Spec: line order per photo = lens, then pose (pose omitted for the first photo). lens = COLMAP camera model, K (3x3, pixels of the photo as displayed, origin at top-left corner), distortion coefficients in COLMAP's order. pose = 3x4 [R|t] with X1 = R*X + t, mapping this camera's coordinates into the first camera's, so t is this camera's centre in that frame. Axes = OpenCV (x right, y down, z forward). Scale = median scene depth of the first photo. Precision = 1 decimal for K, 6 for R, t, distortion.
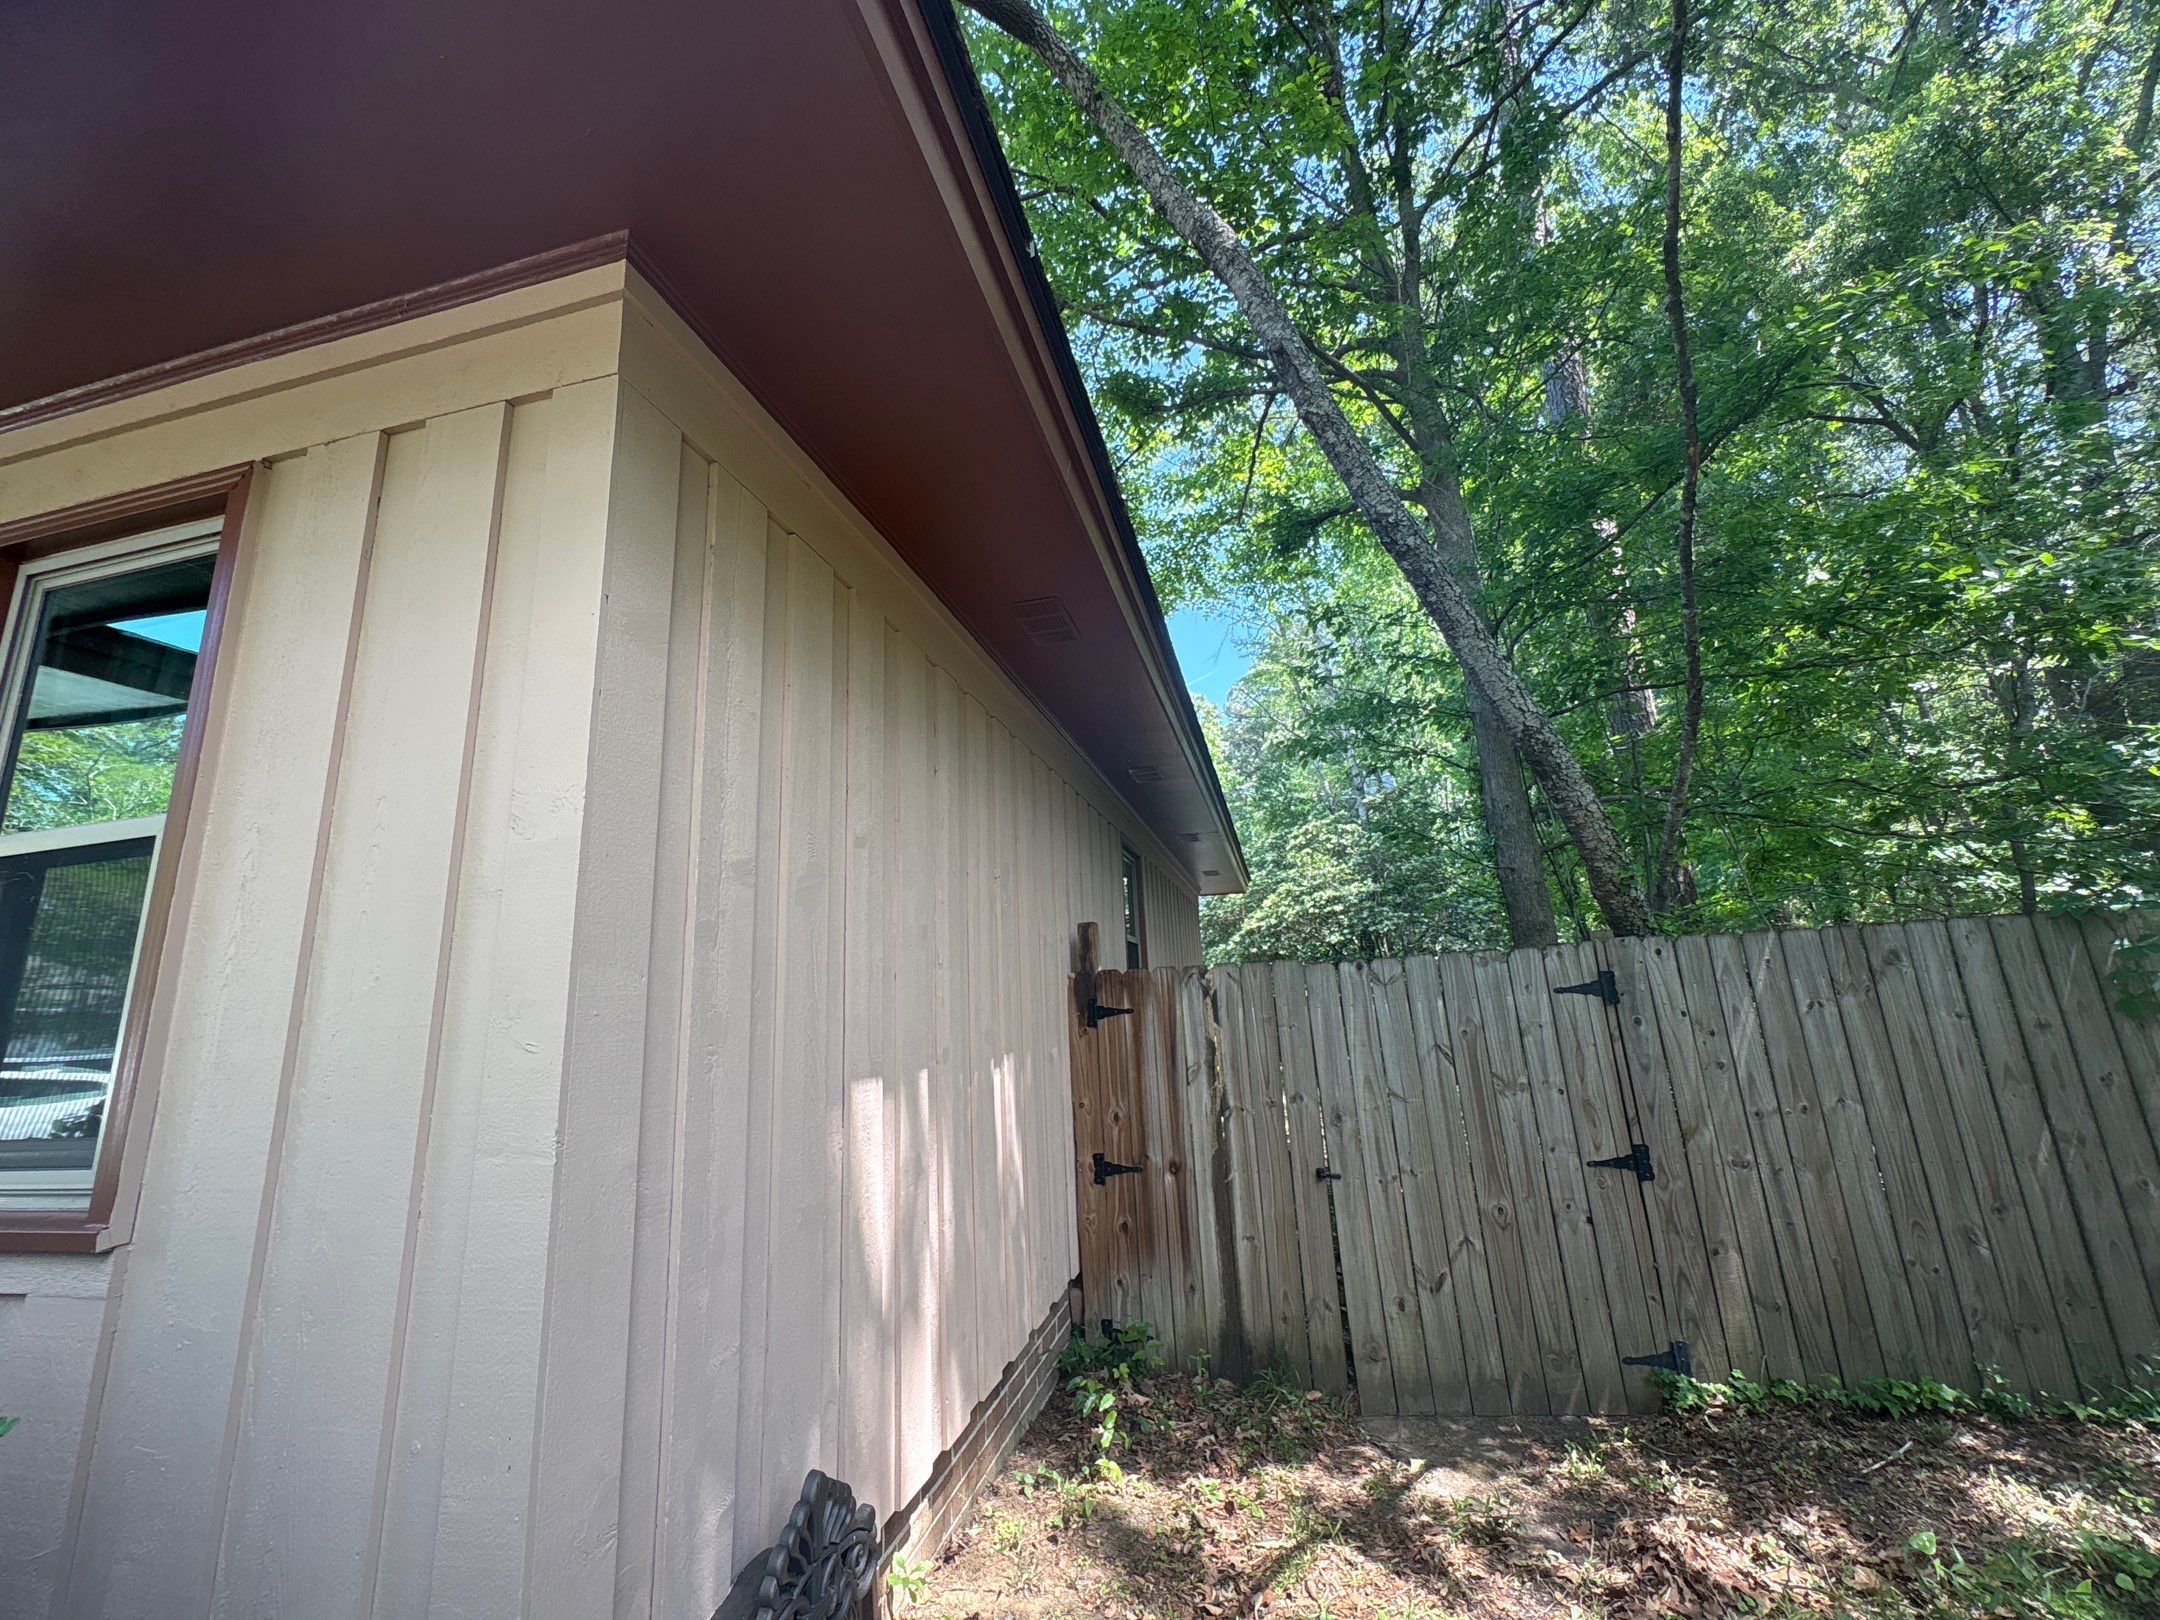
lens RADIAL K [[860.5, 0, 1076.0], [0, 860.5, 809.0], [0, 0, 1]] dist [0.000111, -0.000699]
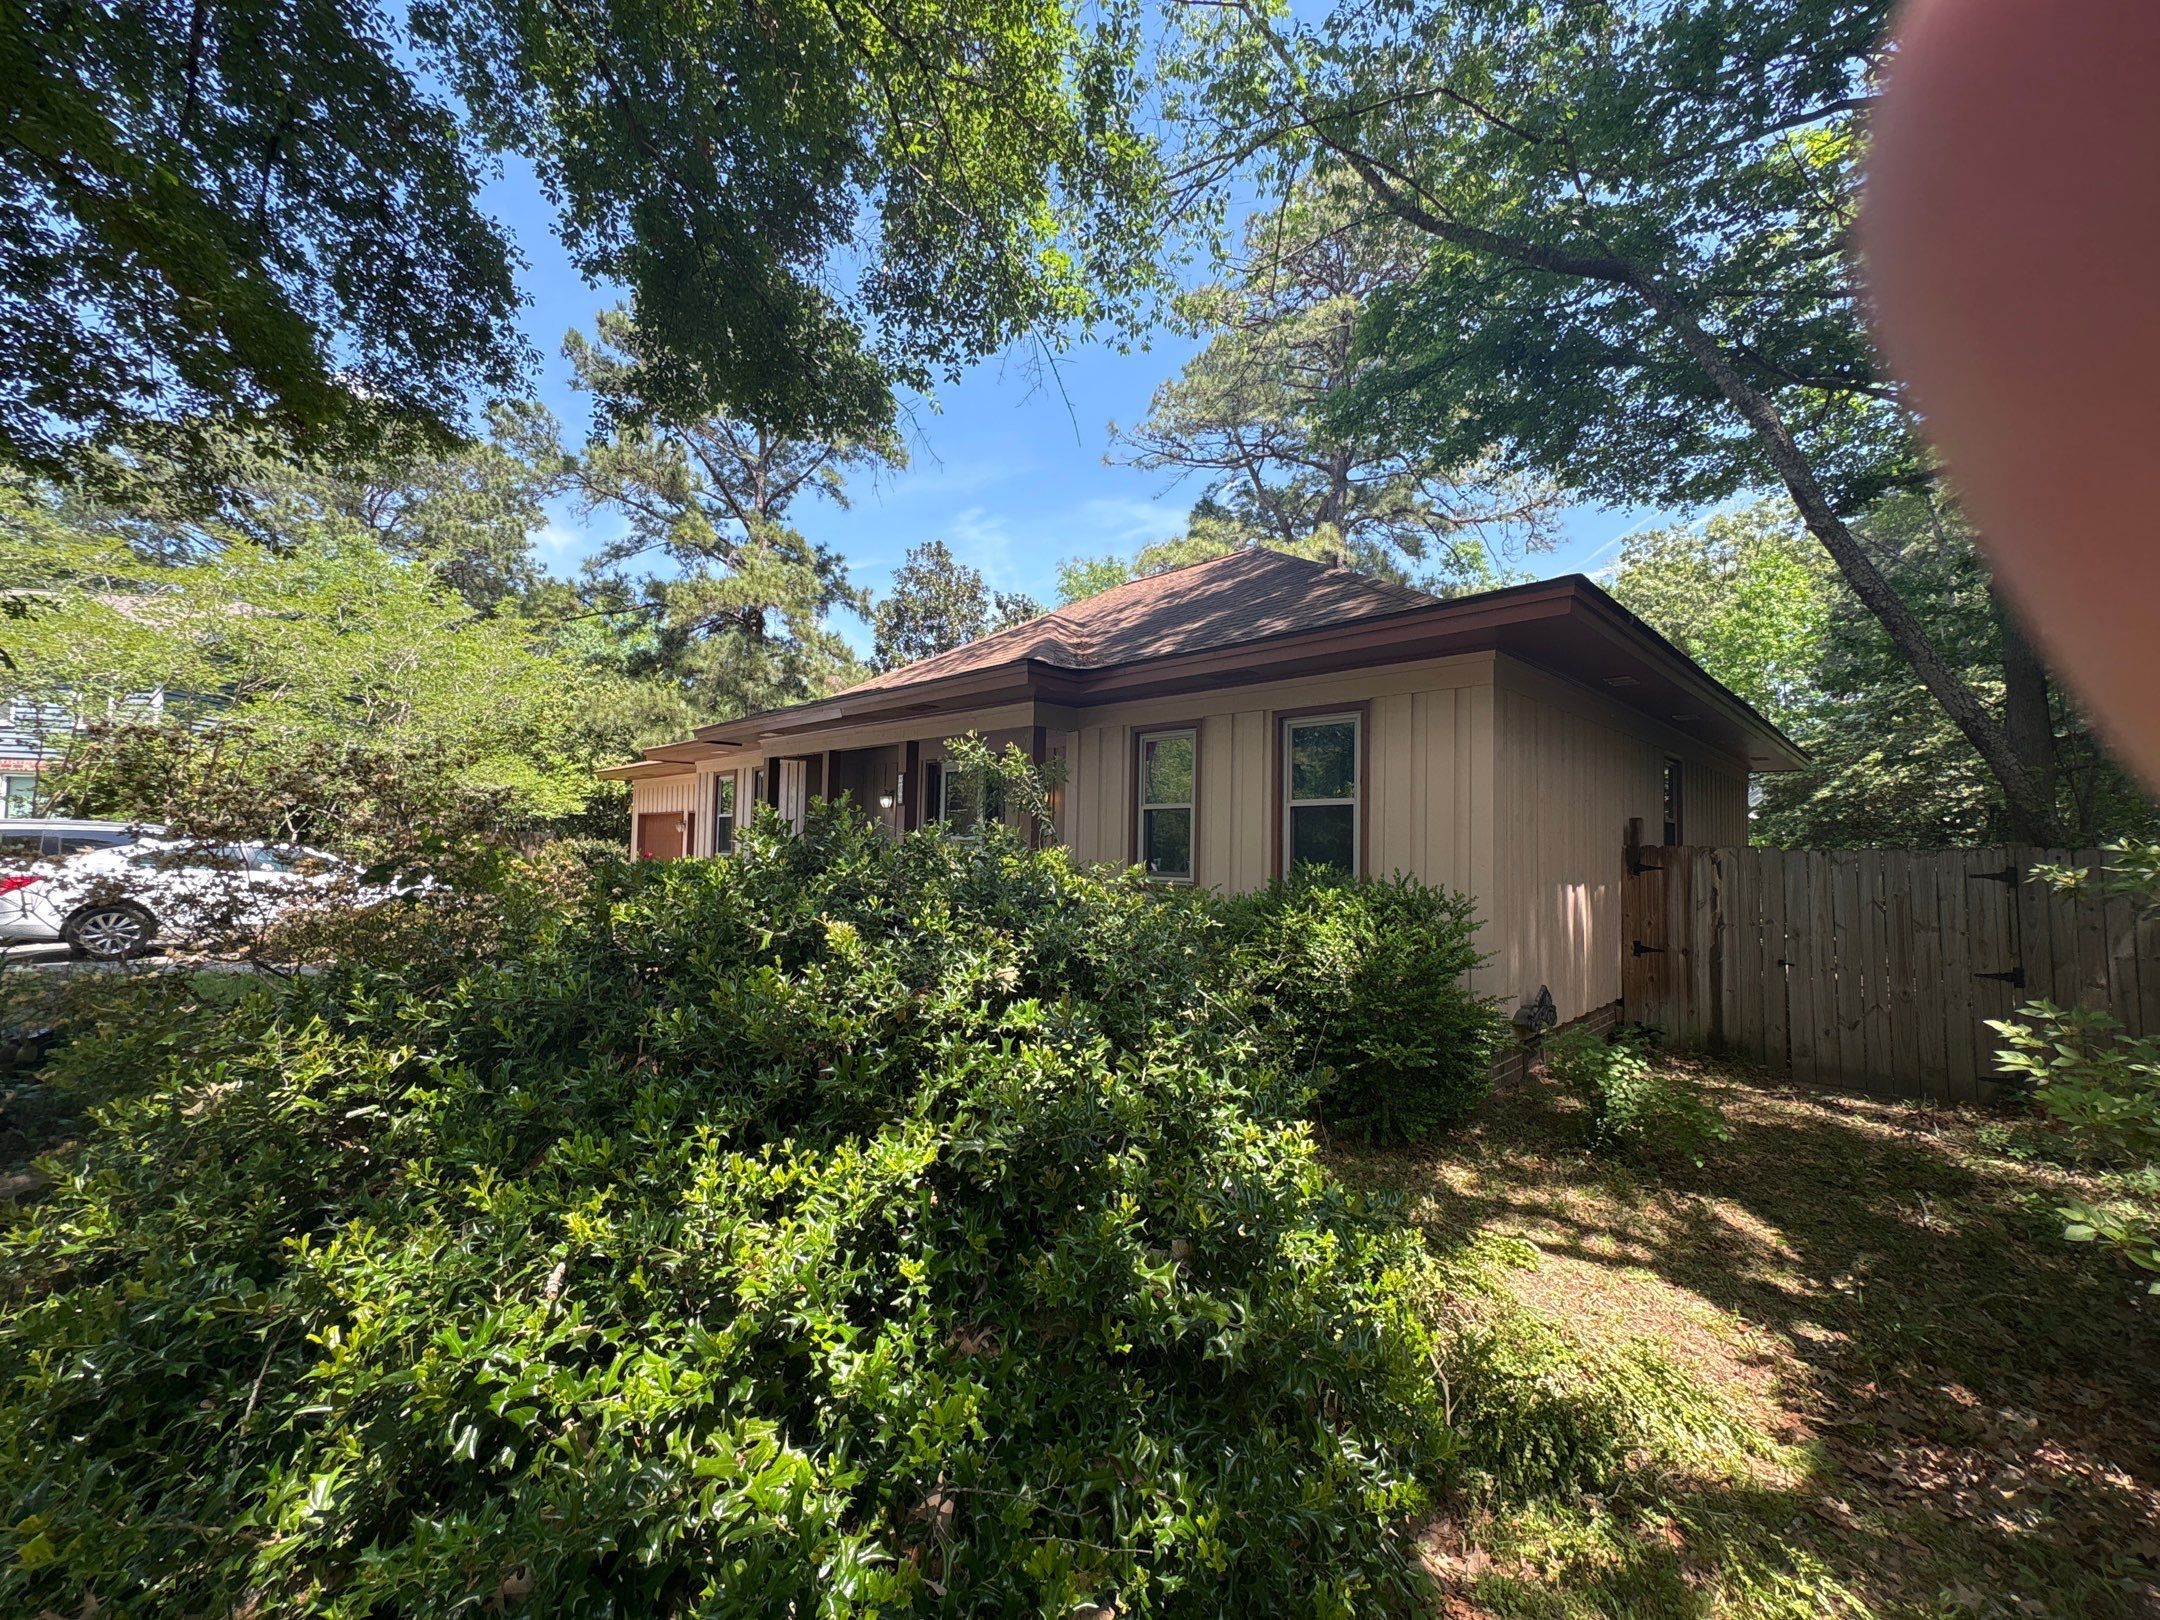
lens RADIAL K [[860.5, 0, 1076.0], [0, 860.5, 809.0], [0, 0, 1]] dist [0.000111, -0.000699]
pose [[0.852541, 0.044665, -0.520749, -0.053147], [0.053139, 0.983772, 0.171375, -0.272782], [0.519953, -0.173777, 0.836332, -1.177958]]
